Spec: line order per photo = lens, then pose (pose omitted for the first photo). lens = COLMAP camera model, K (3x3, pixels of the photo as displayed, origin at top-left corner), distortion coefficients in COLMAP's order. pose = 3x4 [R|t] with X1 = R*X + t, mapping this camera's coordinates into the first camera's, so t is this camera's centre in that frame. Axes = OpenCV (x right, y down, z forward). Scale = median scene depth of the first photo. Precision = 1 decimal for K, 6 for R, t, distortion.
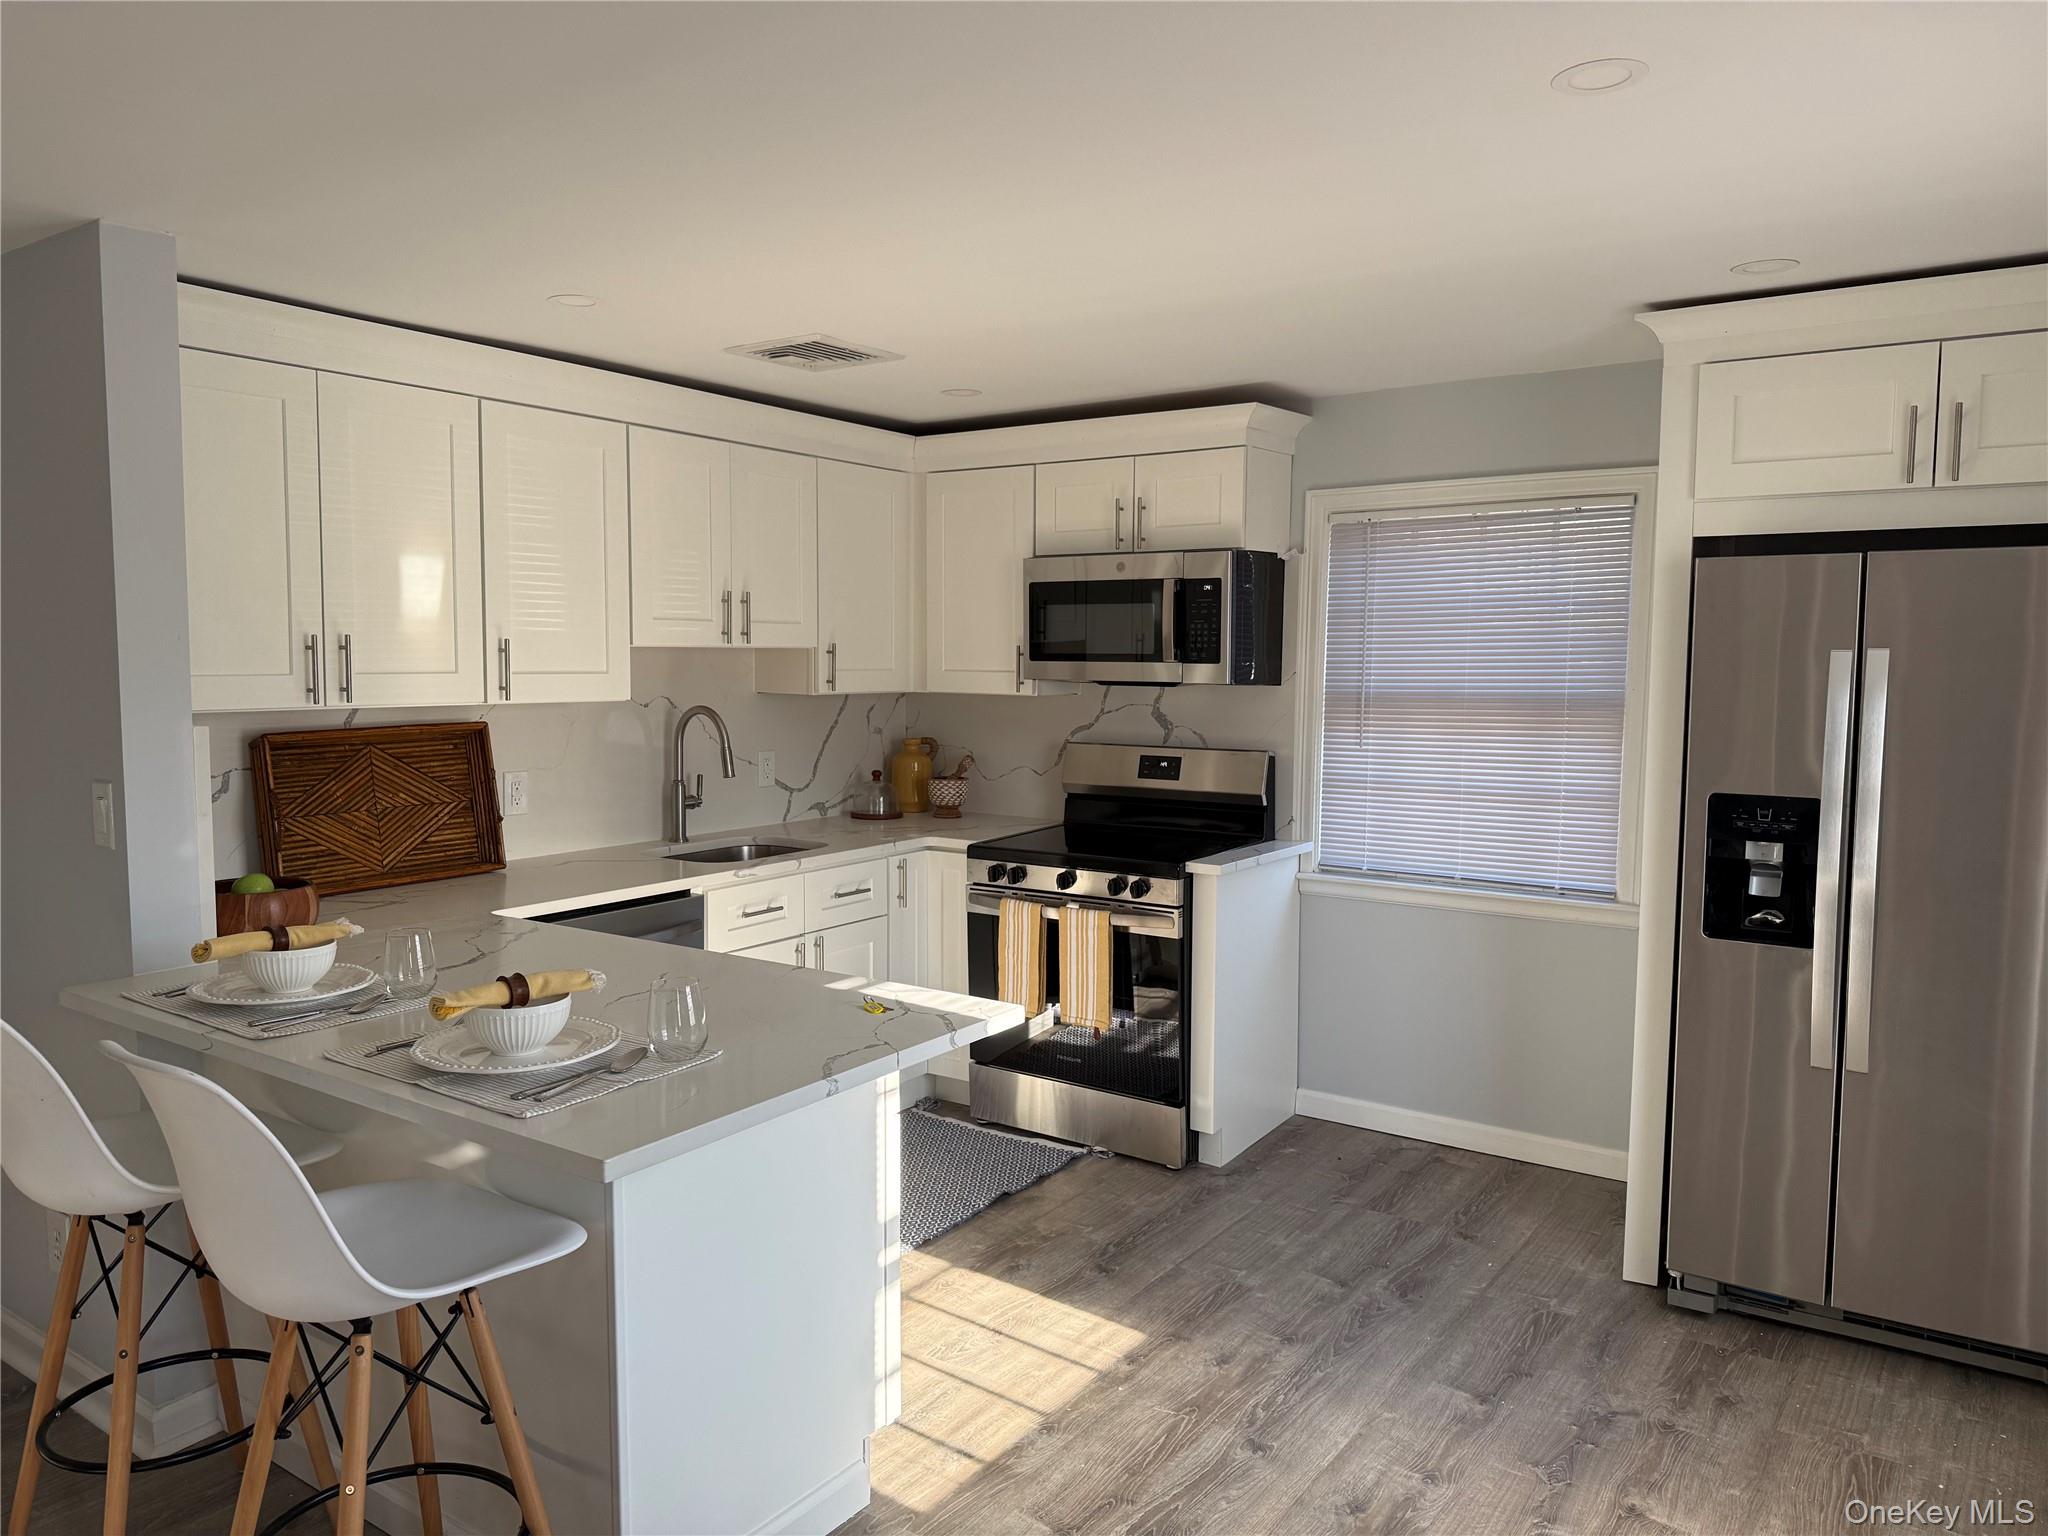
lens RADIAL K [[1431.7, 0, 1024.0], [0, 1431.7, 768.0], [0, 0, 1]] dist [0.214422, -0.001278]
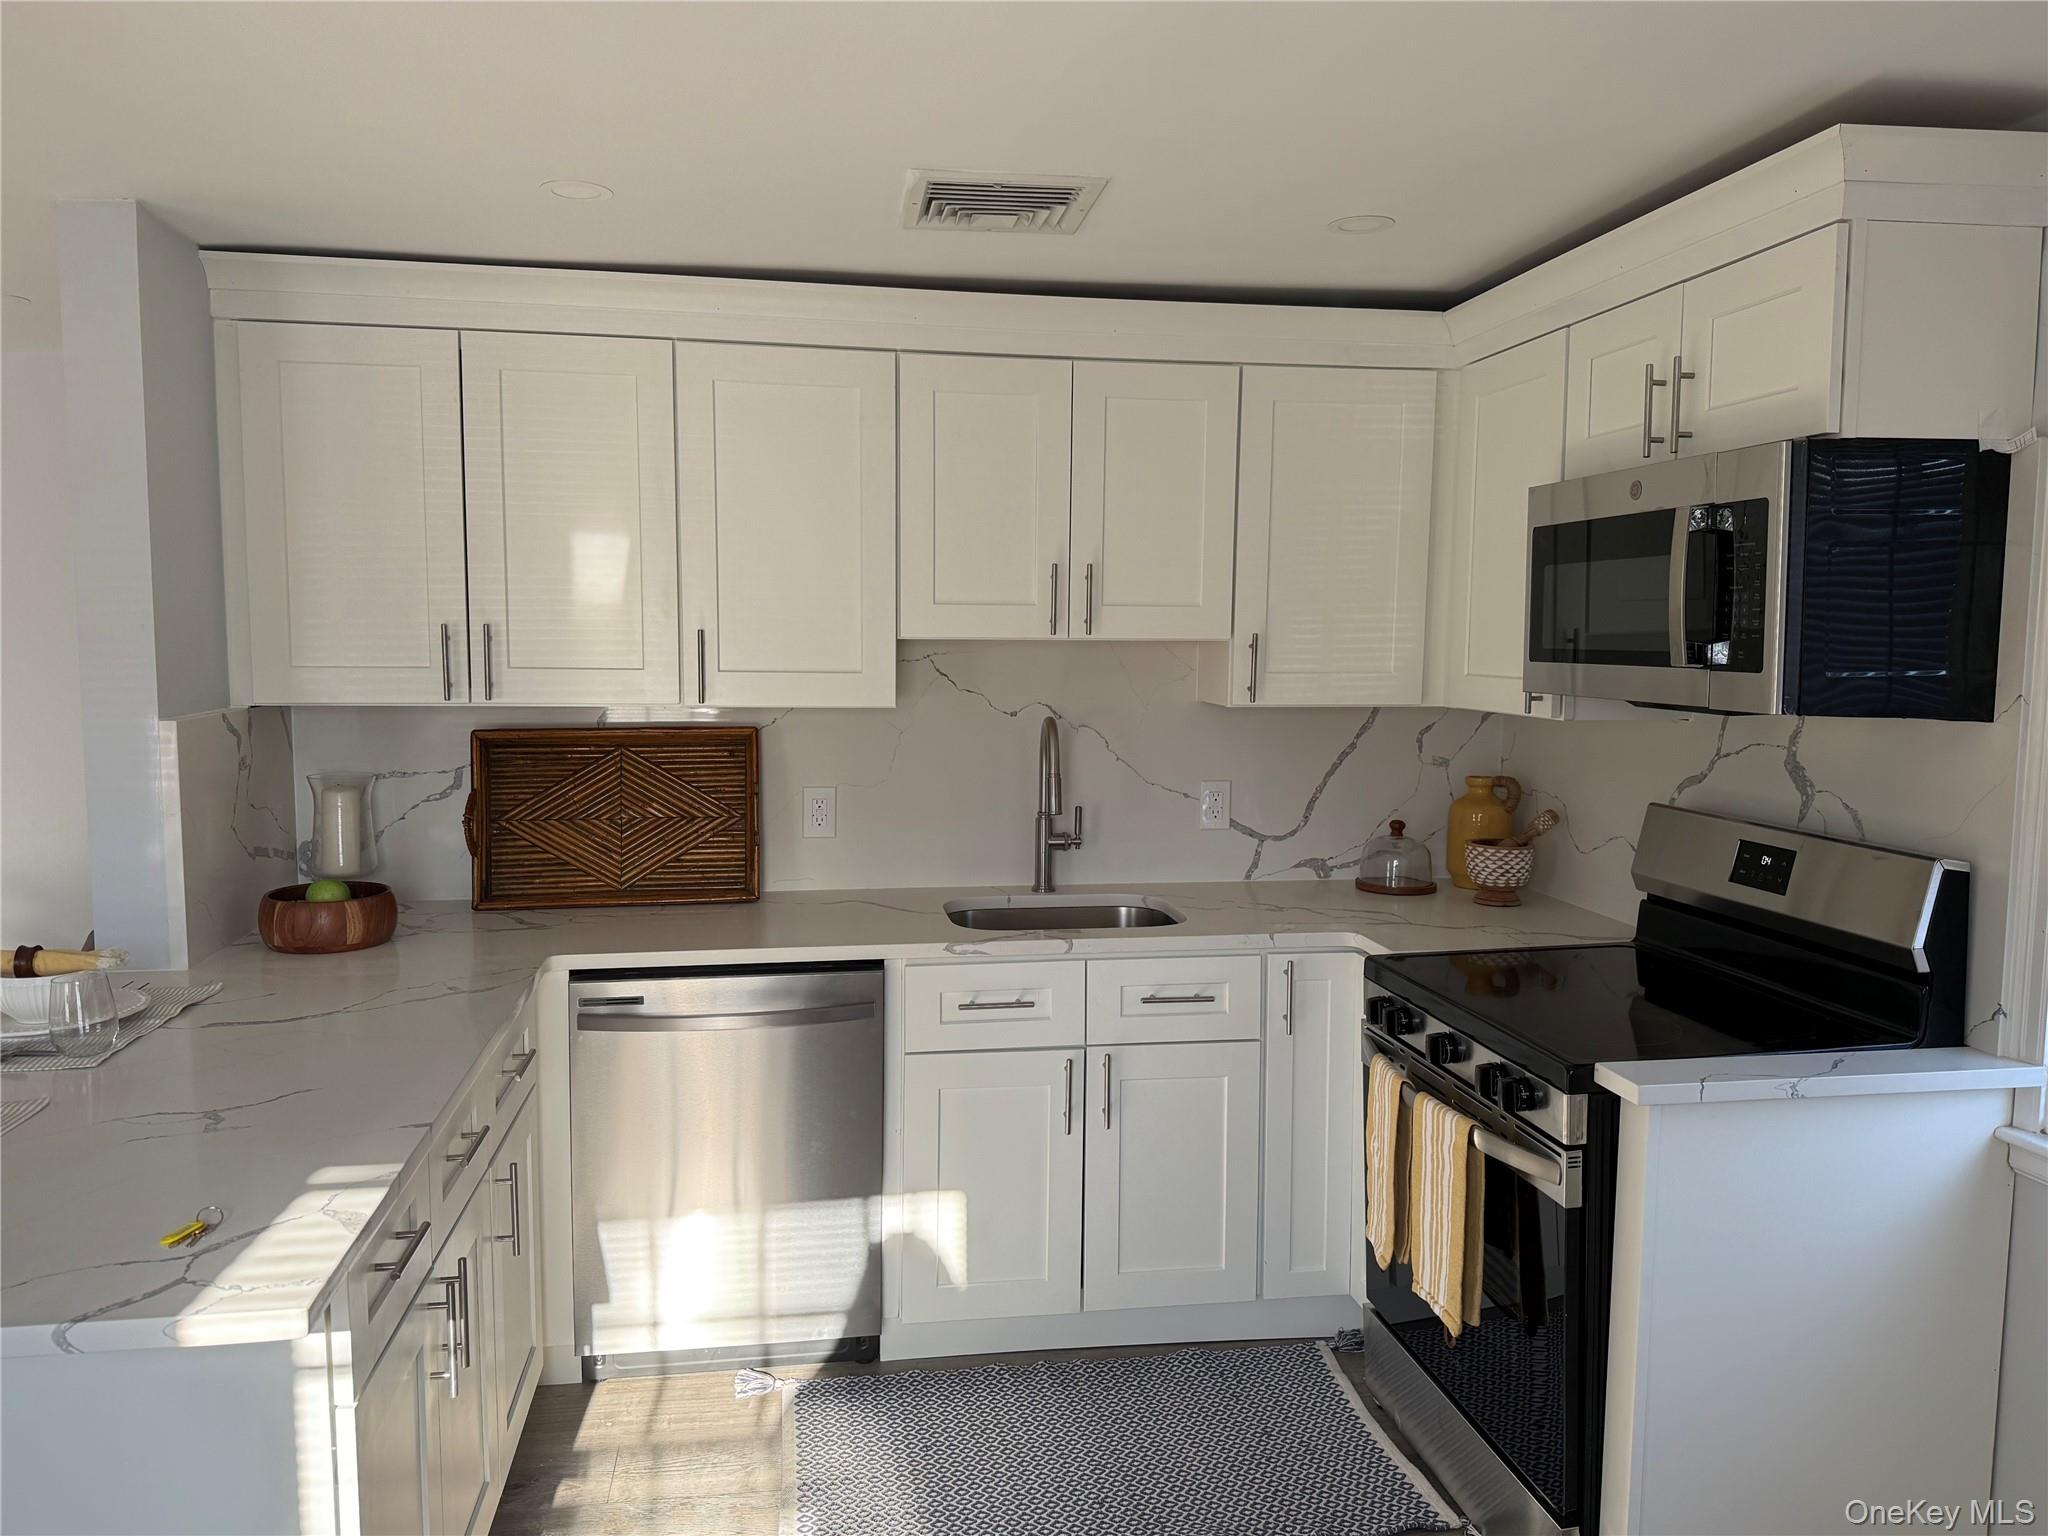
lens RADIAL K [[1488.7, 0, 1024.0], [0, 1488.7, 768.0], [0, 0, 1]] dist [0.142002, -0.132844]
pose [[0.713541, 0.065805, -0.697517, 0.303483], [-0.065232, 0.997495, 0.027374, -0.035567], [0.697570, 0.025968, 0.716046, 0.422835]]
